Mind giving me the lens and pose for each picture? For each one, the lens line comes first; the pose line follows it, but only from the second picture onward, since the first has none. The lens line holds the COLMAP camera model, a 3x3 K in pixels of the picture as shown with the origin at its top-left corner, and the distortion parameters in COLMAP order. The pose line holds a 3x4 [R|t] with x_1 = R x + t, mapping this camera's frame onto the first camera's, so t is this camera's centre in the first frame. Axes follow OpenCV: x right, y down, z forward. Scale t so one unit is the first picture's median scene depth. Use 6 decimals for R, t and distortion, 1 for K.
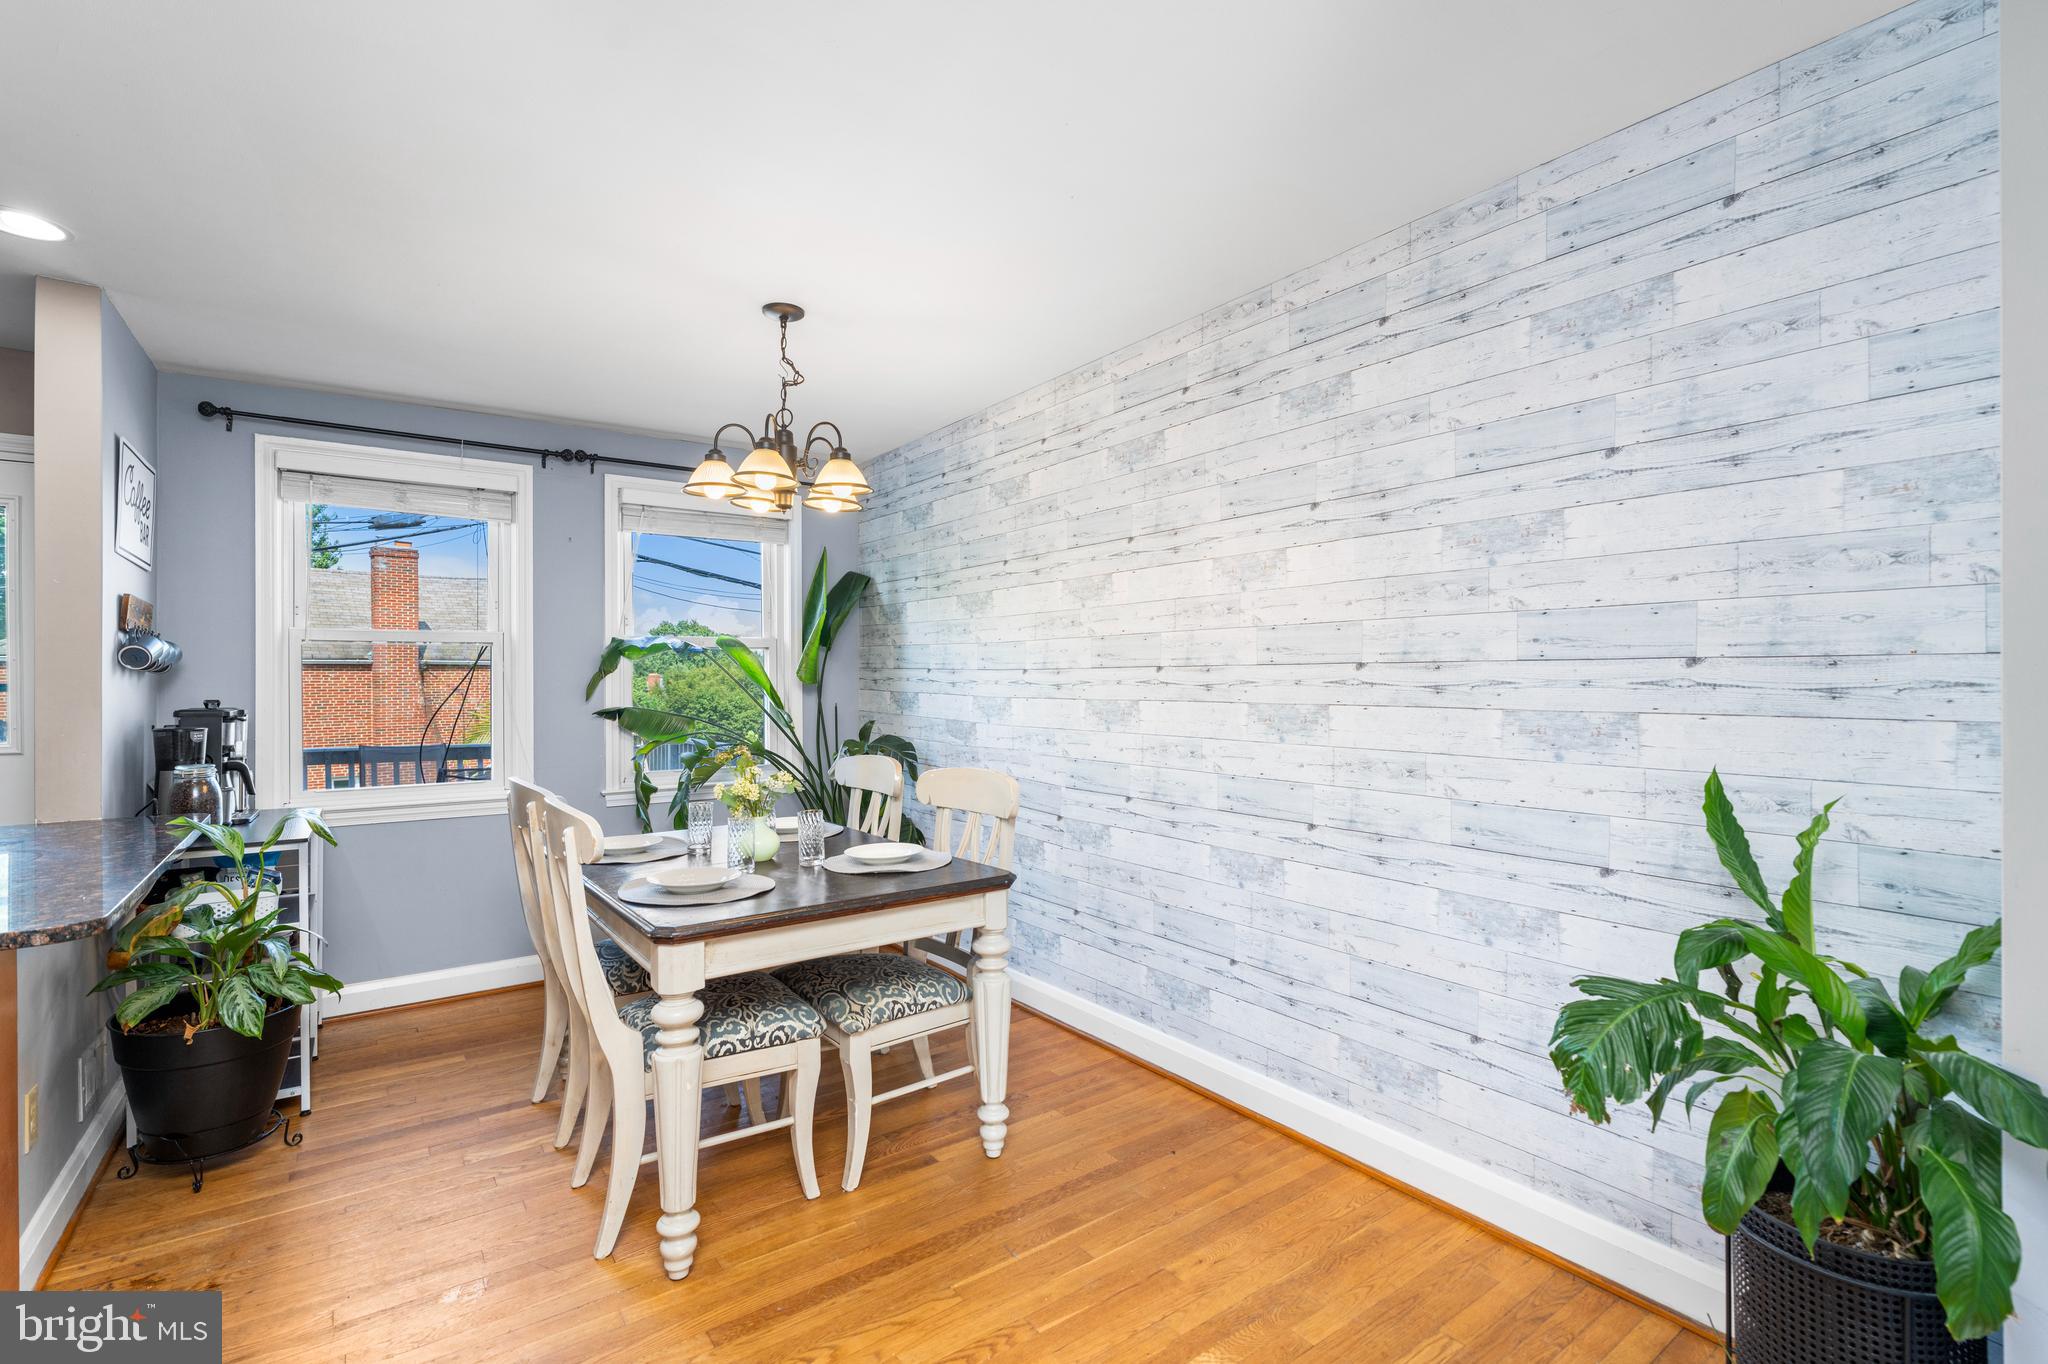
lens RADIAL K [[931.6, 0, 1022.8], [0, 931.6, 677.7], [0, 0, 1]] dist [-0.001784, -0.000472]
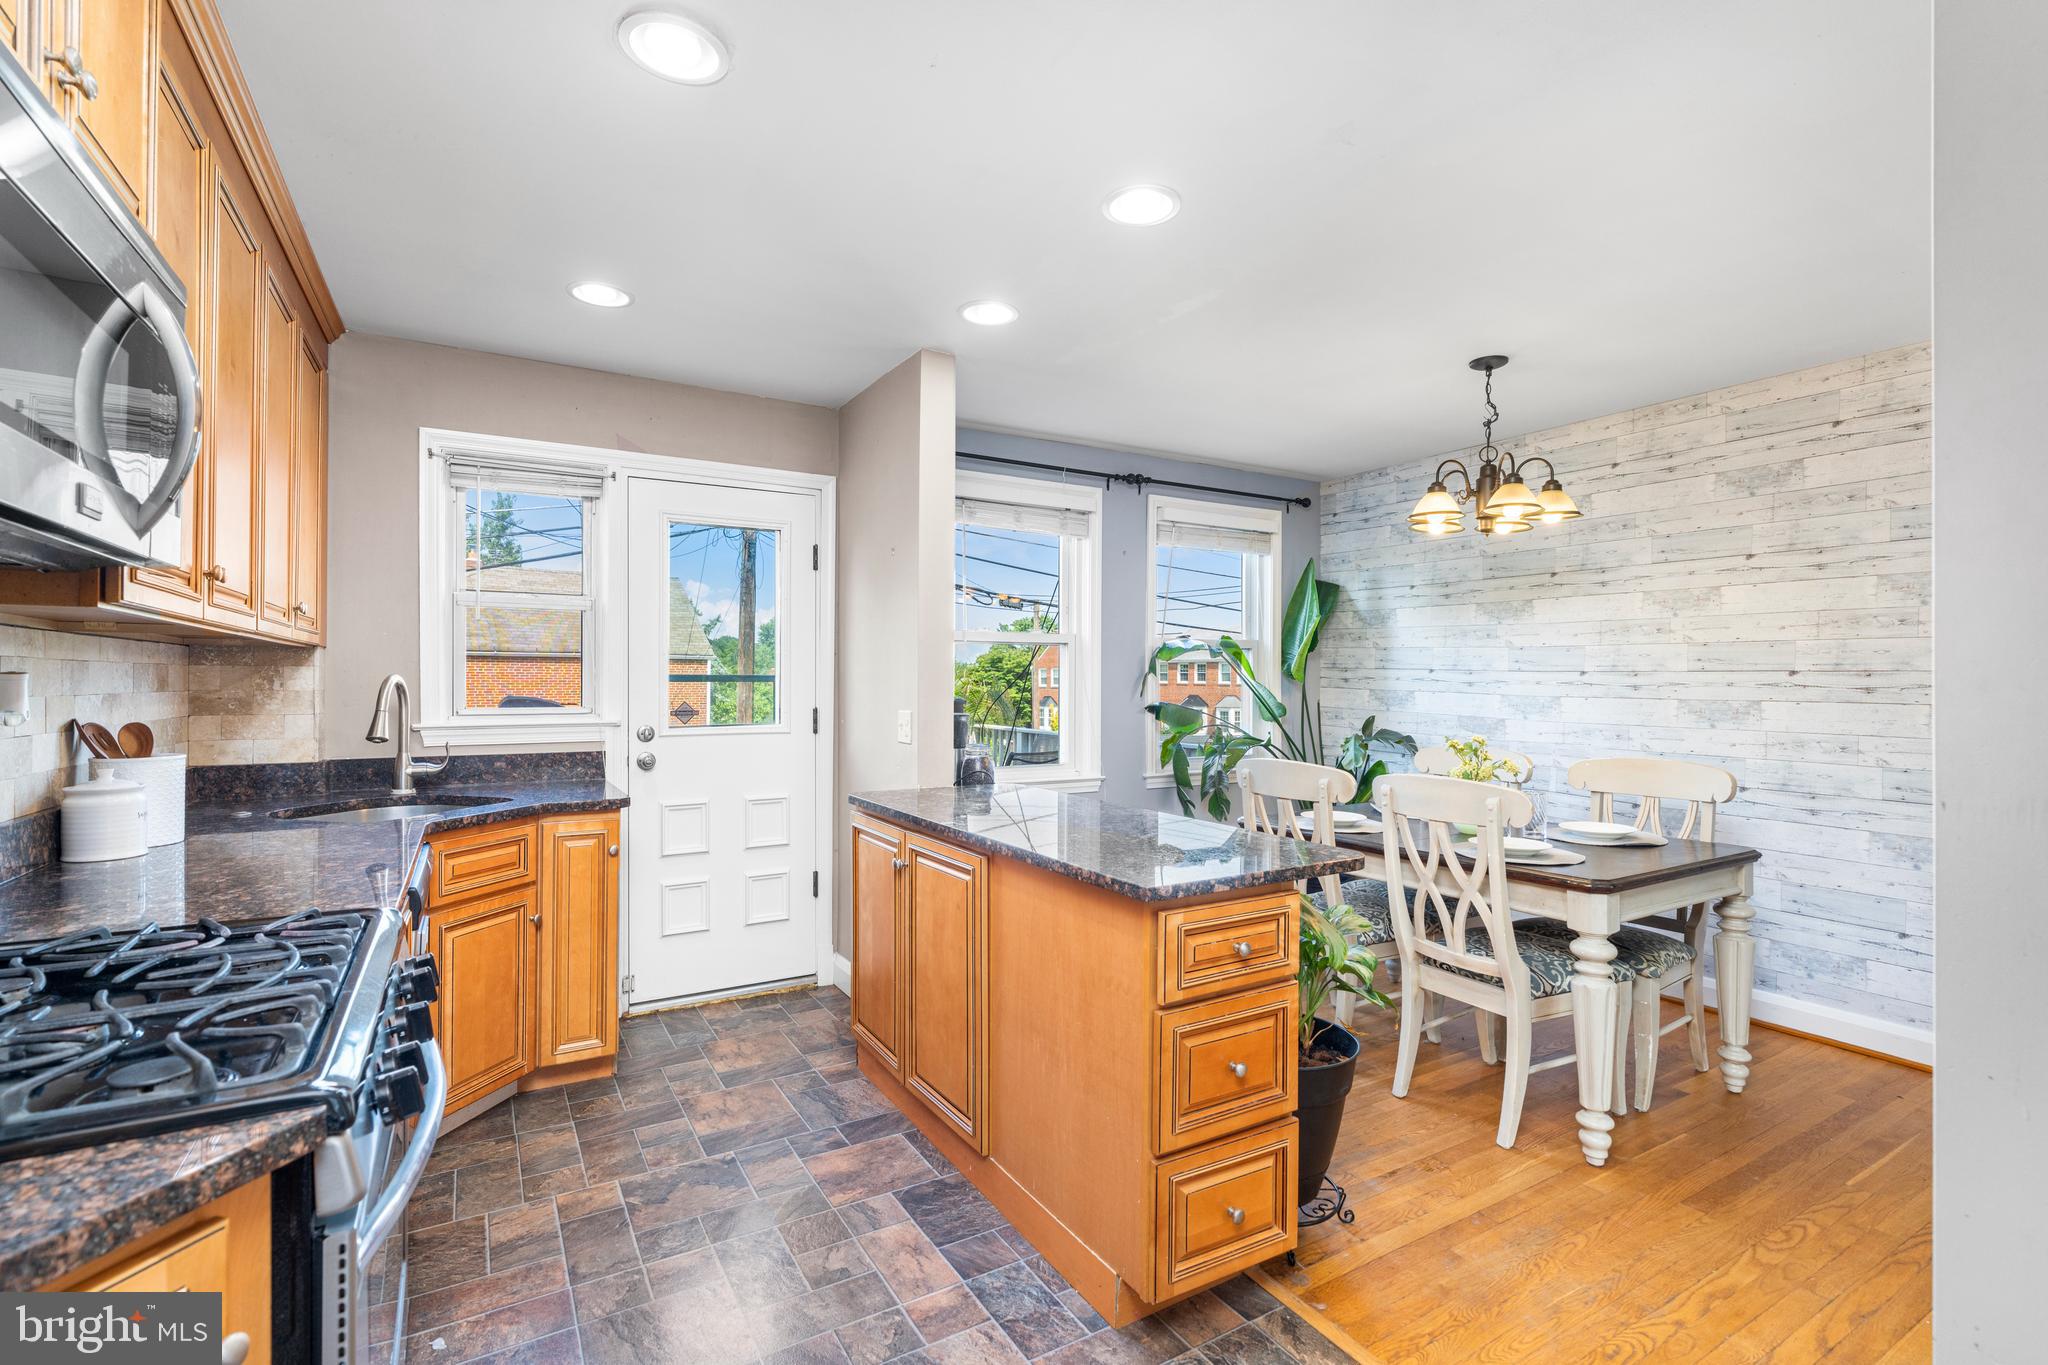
lens RADIAL K [[931.6, 0, 1025.5], [0, 931.6, 683.7], [0, 0, 1]] dist [-0.001784, -0.000472]
pose [[0.995703, 0.011582, -0.091880, -0.613862], [-0.010750, 0.999897, 0.009550, 0.002063], [0.091981, -0.008521, 0.995724, -0.175005]]
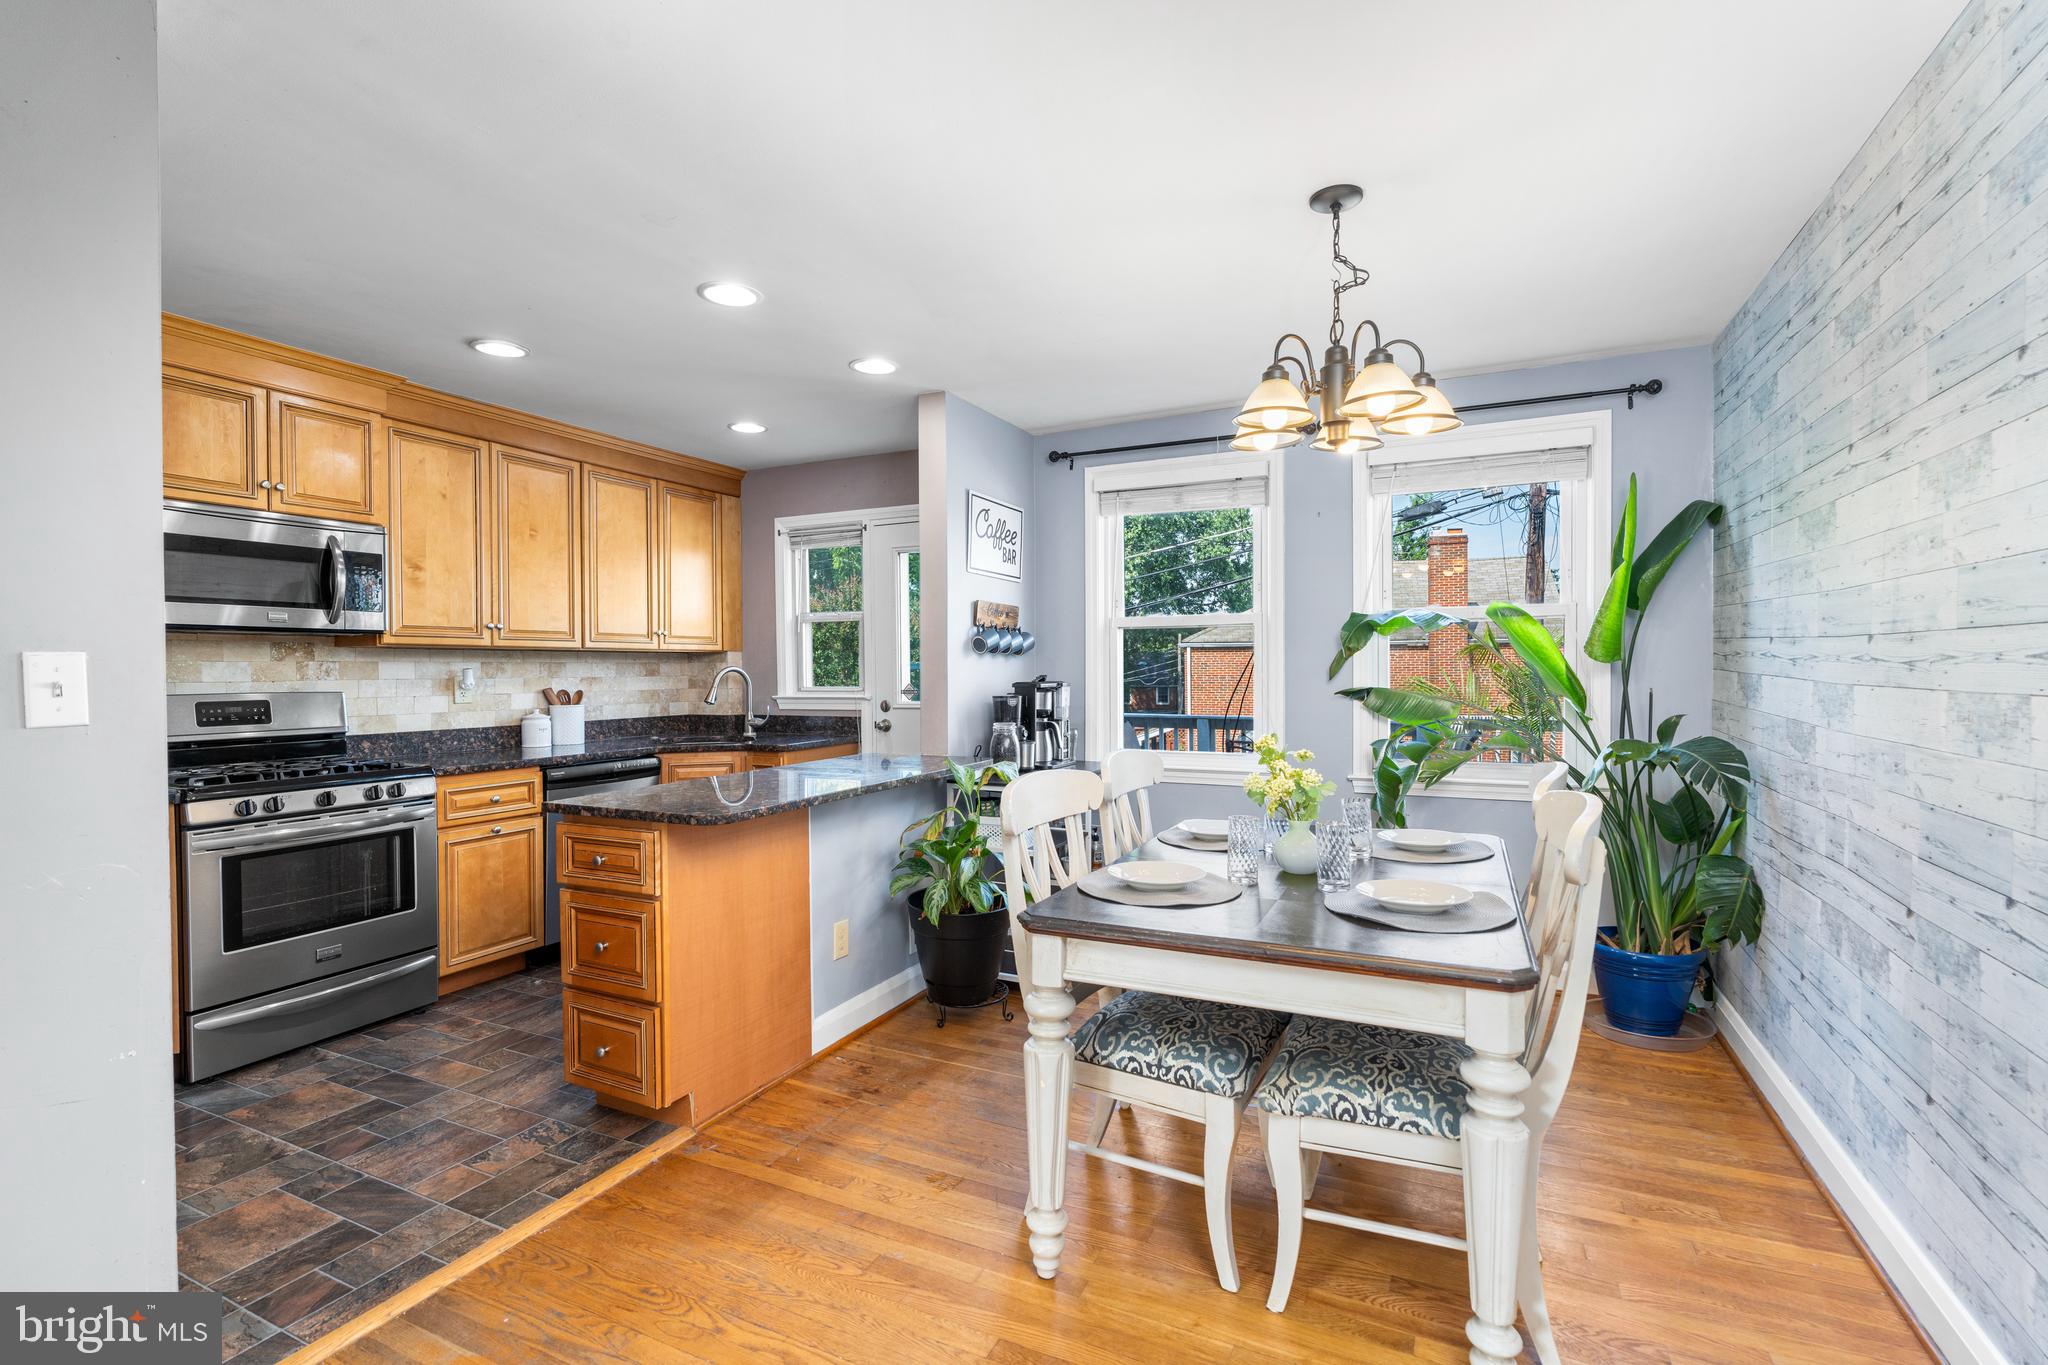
lens RADIAL K [[931.6, 0, 1024.4], [0, 931.6, 682.4], [0, 0, 1]] dist [-0.001784, -0.000472]
pose [[0.474896, 0.017109, -0.879876, 0.281310], [0.009404, 0.999655, 0.024513, 0.001324], [0.879992, -0.019915, 0.474571, 0.323007]]
